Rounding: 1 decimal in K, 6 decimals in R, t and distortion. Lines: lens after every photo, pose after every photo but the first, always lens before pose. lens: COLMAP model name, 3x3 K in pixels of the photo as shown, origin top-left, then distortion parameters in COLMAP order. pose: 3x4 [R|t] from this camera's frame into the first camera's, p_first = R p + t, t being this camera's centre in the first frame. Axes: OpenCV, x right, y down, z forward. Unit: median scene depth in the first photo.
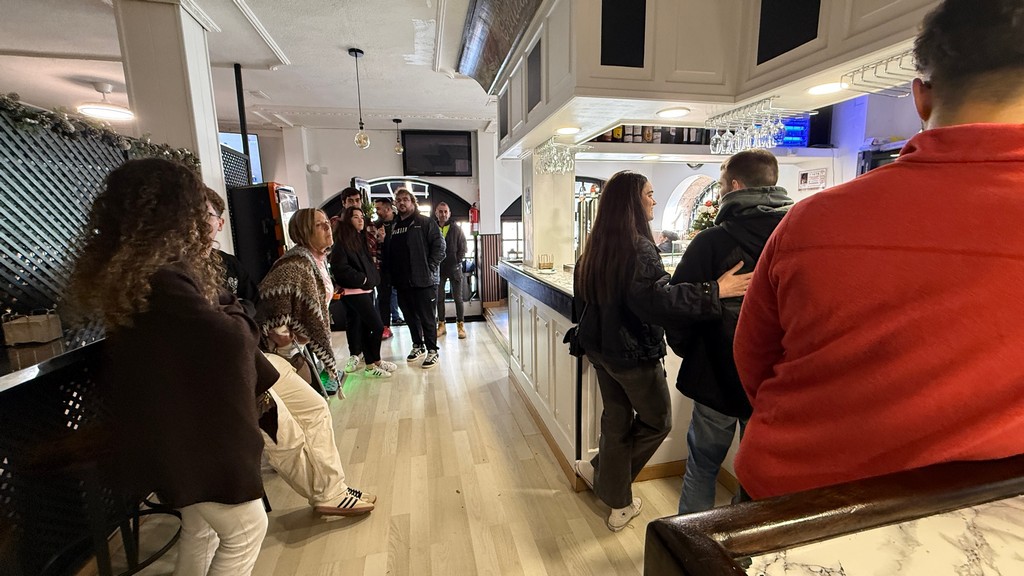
lens RADIAL K [[412.2, 0, 512.0], [0, 412.2, 288.0], [0, 0, 1]] dist [0.000458, -0.000110]
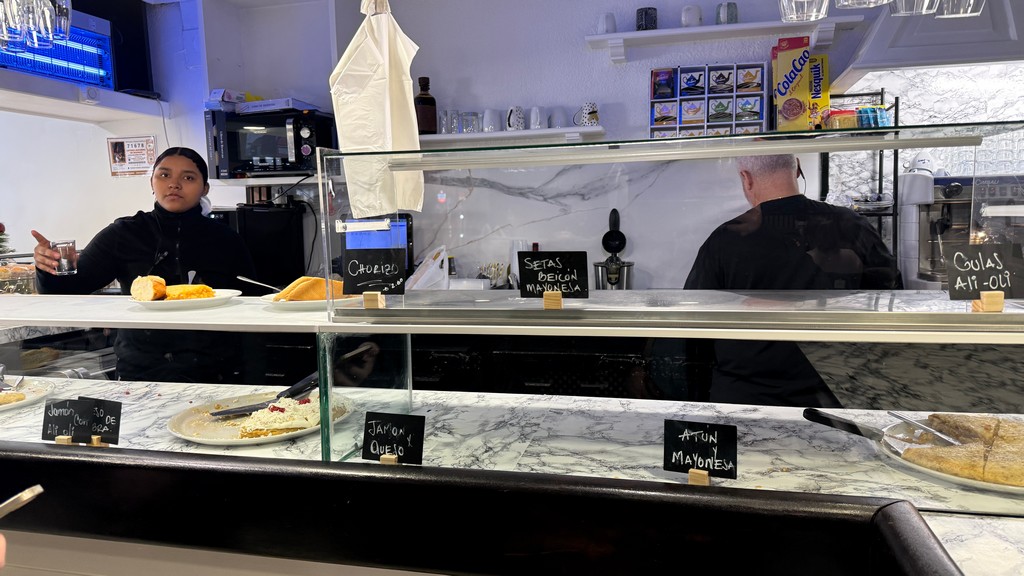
lens RADIAL K [[742.0, 0, 512.0], [0, 742.0, 288.0], [0, 0, 1]] dist [-0.000265, -0.000374]
pose [[0.455468, -0.082558, 0.886416, 0.121821], [0.157952, 0.987388, 0.010801, -0.038875], [-0.876128, 0.135092, 0.462763, 0.203955]]
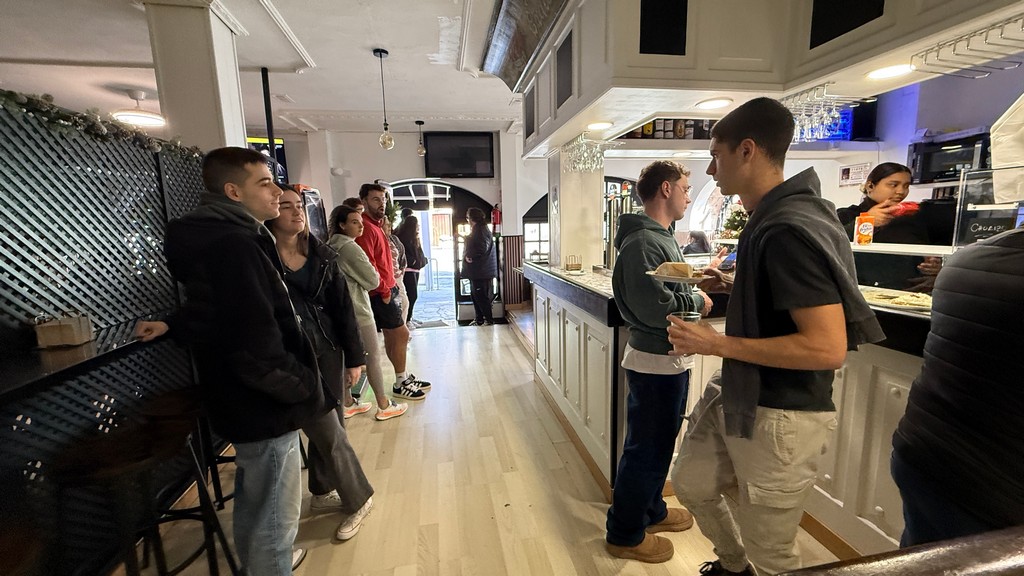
lens RADIAL K [[412.2, 0, 512.0], [0, 412.2, 288.0], [0, 0, 1]] dist [0.000458, -0.000110]
pose [[0.999030, -0.001756, -0.043999, -0.020138], [0.001512, 0.999983, -0.005574, 0.000803], [0.044008, 0.005502, 0.999016, 0.025366]]
